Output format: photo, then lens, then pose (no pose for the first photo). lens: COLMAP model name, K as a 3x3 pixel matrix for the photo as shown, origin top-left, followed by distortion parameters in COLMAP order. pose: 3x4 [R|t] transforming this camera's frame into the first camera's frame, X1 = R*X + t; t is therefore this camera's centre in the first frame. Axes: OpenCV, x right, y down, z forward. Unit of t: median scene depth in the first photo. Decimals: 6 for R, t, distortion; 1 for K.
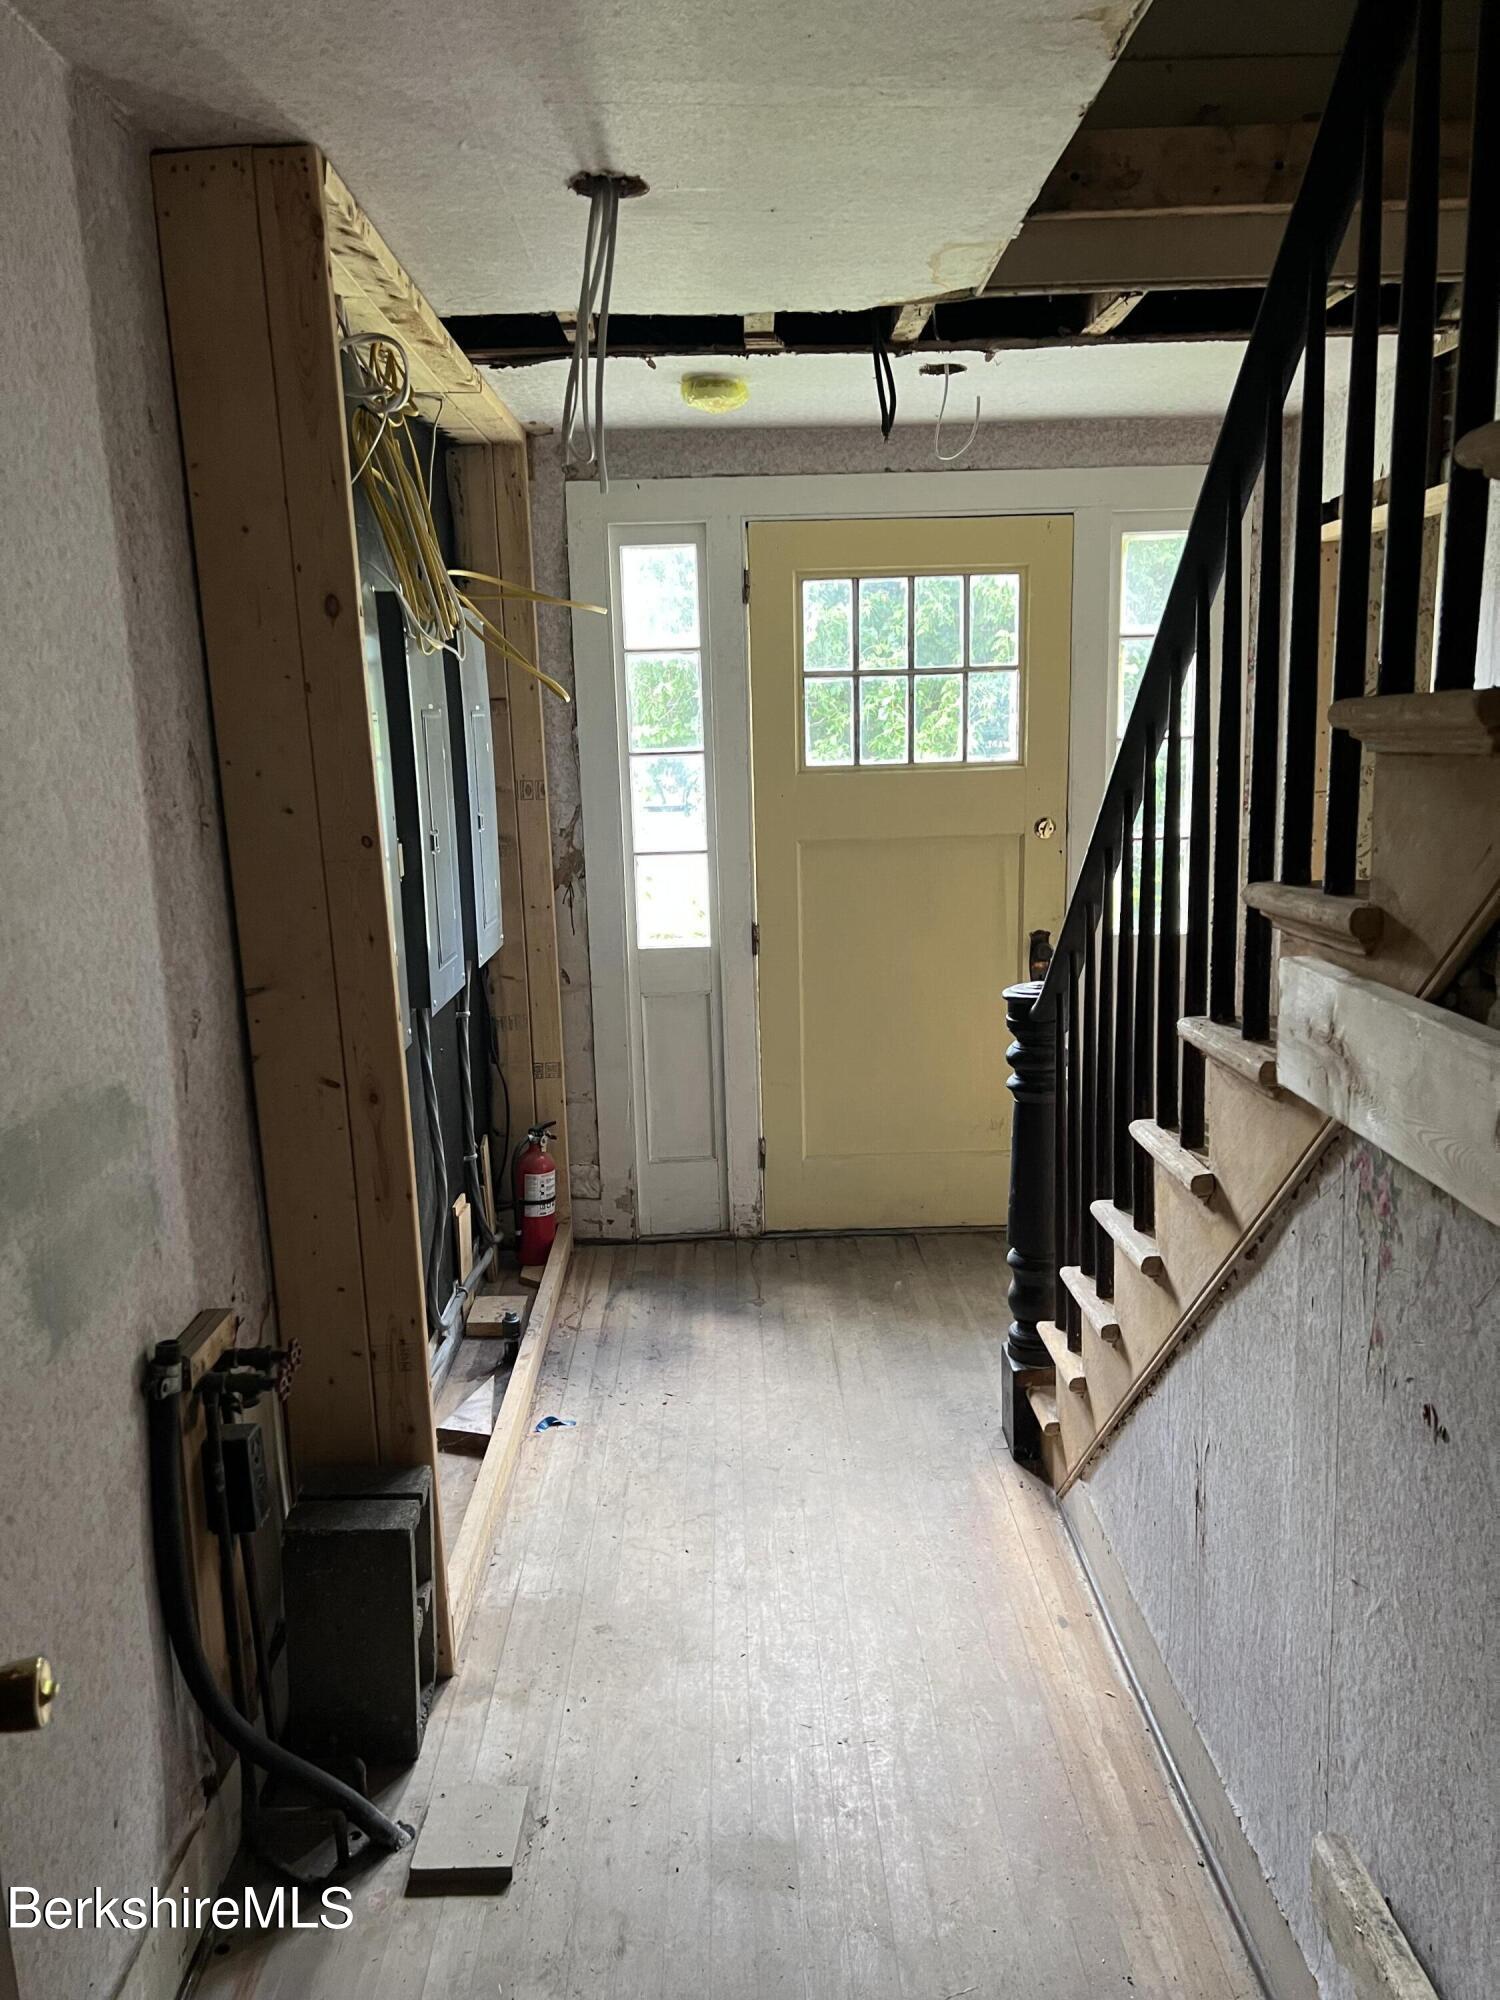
lens RADIAL K [[1505.7, 0, 748.5], [0, 1505.7, 1002.2], [0, 0, 1]] dist [0.061583, -0.076491]
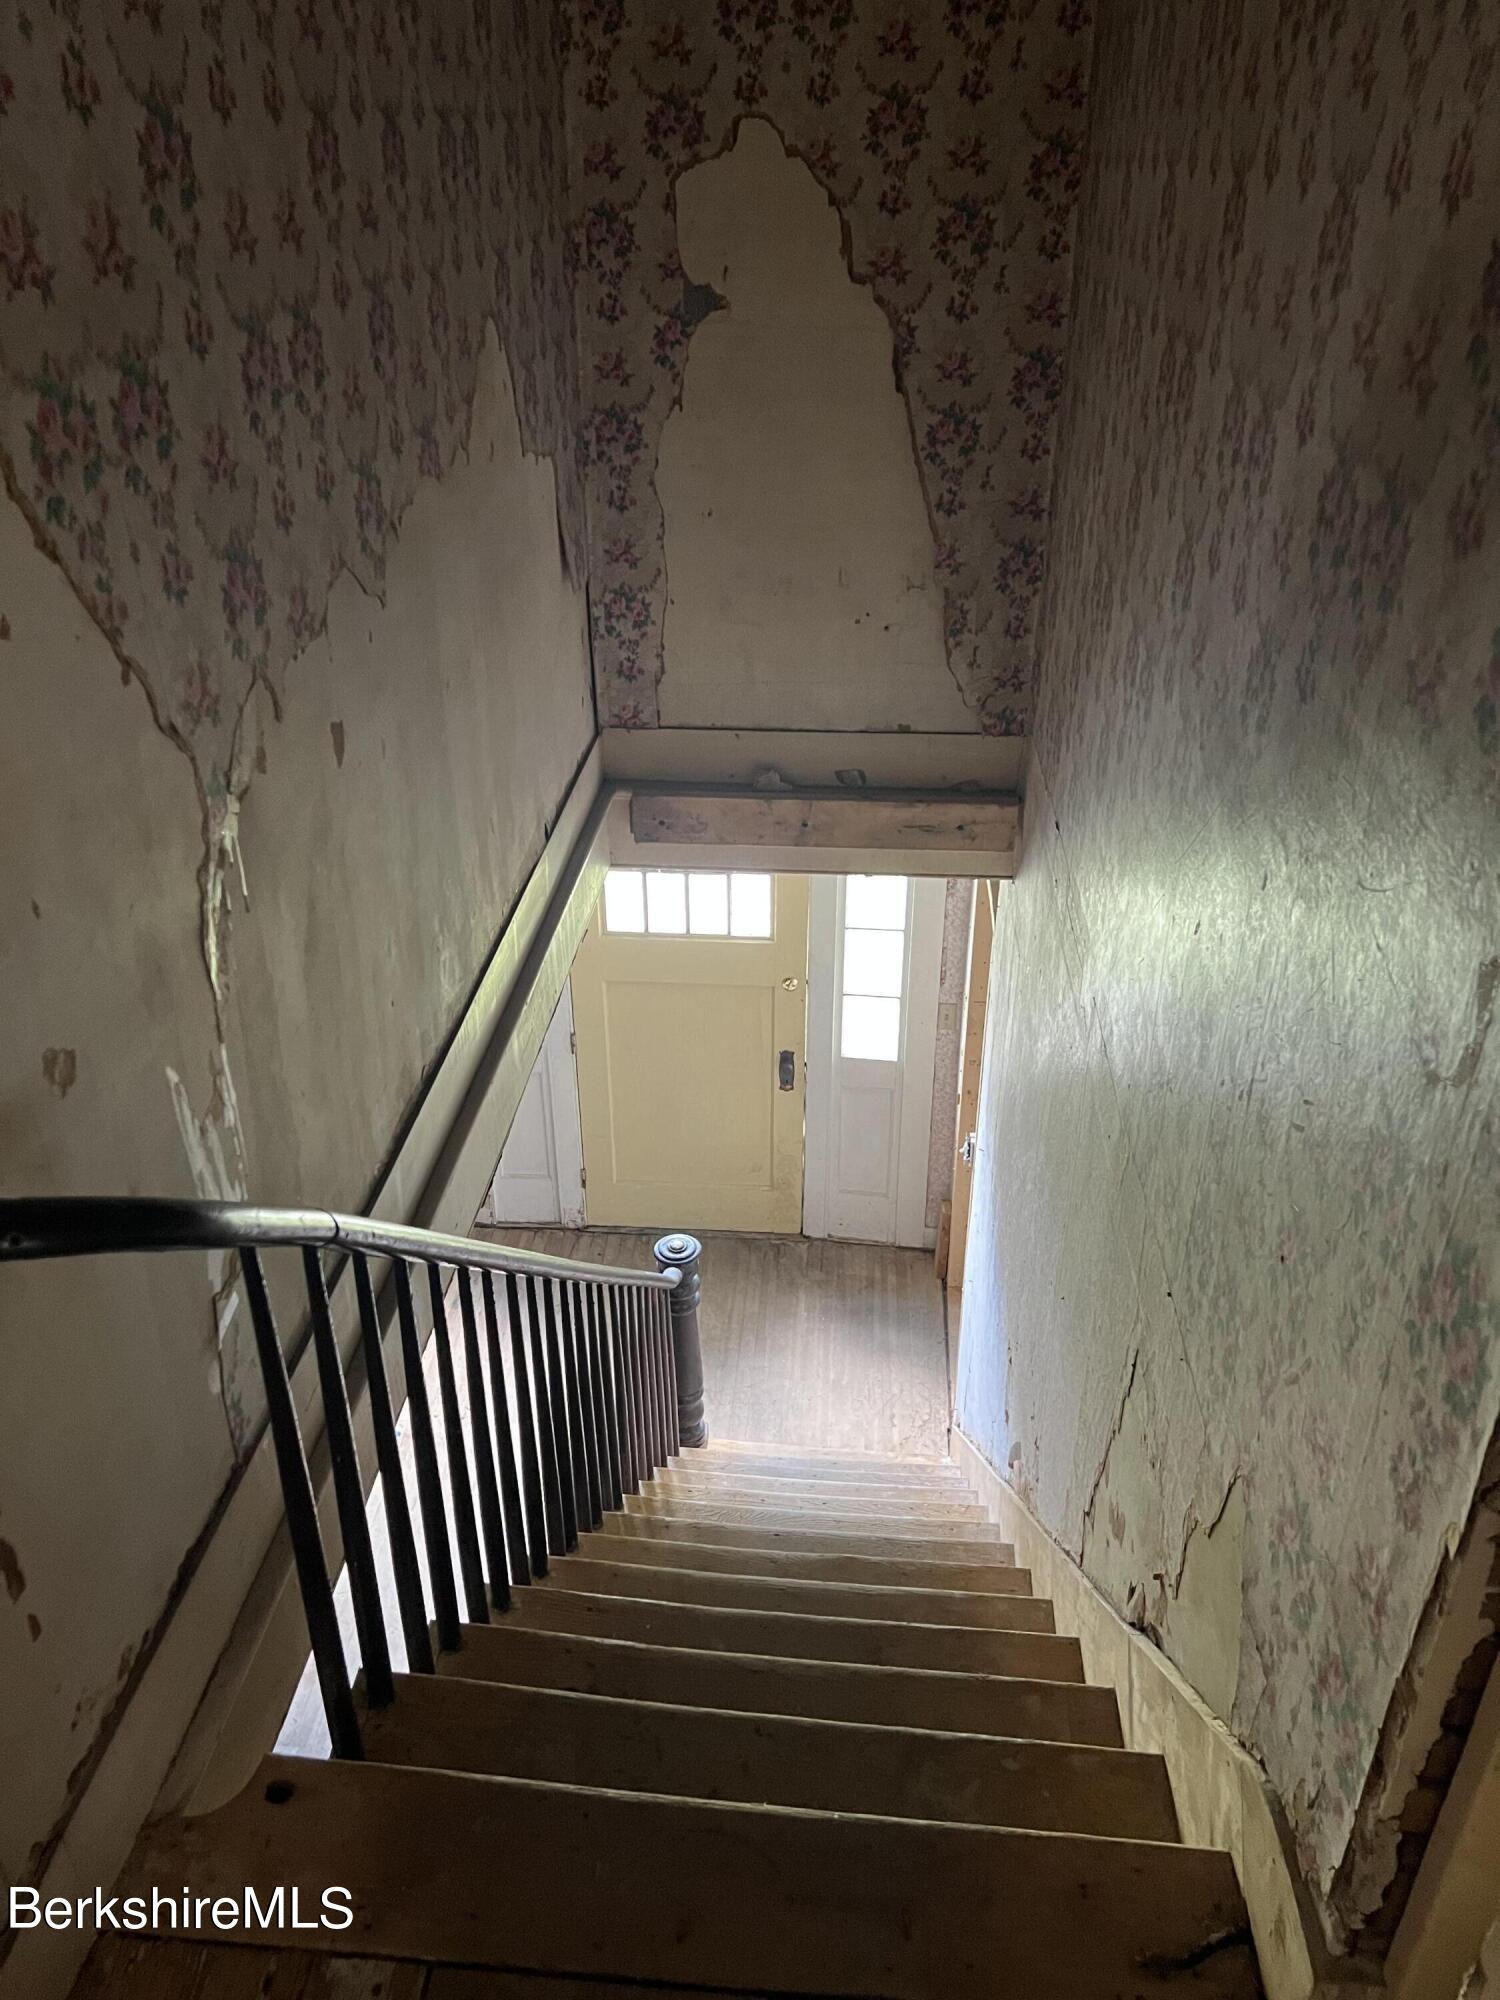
lens RADIAL K [[1505.7, 0, 747.9], [0, 1505.7, 1001.9], [0, 0, 1]] dist [0.061583, -0.076491]
pose [[0.995945, 0.066851, -0.060211, 0.226295], [-0.044359, 0.947115, 0.317812, -0.484030], [0.078273, -0.313852, 0.946240, -0.216742]]
